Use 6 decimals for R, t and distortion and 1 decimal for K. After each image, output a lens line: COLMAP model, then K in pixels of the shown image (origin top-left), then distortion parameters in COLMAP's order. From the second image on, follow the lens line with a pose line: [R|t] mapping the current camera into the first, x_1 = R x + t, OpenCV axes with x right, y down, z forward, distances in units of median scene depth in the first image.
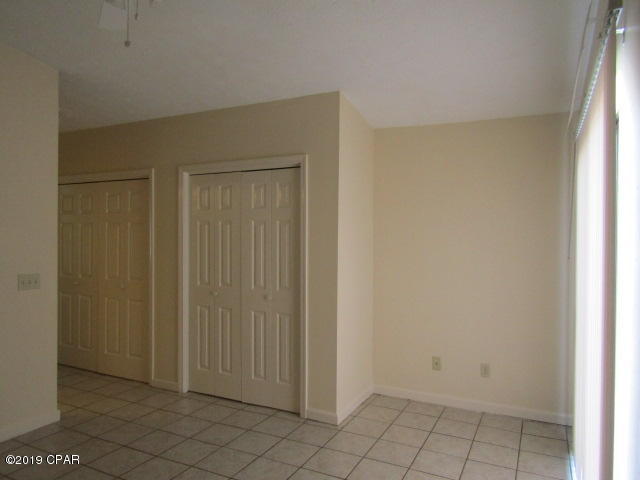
lens RADIAL K [[448.4, 0, 317.8], [0, 448.4, 241.6], [0, 0, 1]] dist [-0.019077, 0.003666]
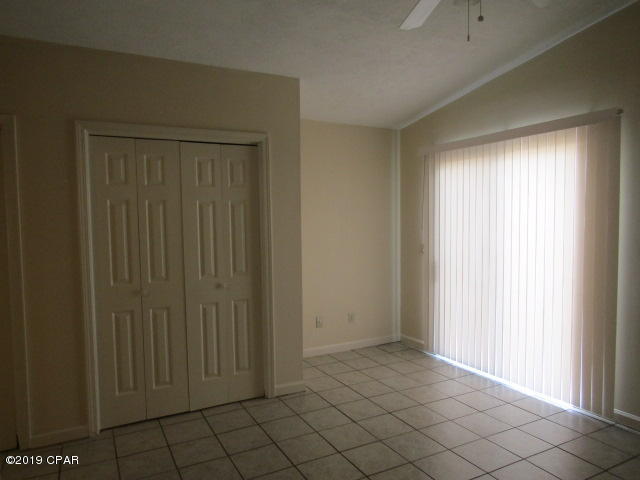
lens RADIAL K [[448.4, 0, 317.0], [0, 448.4, 240.9], [0, 0, 1]] dist [-0.019077, 0.003666]
pose [[0.582789, -0.056841, 0.810633, -0.739019], [0.021841, 0.998286, 0.054297, -0.011198], [-0.812330, -0.013939, 0.583032, 0.319219]]
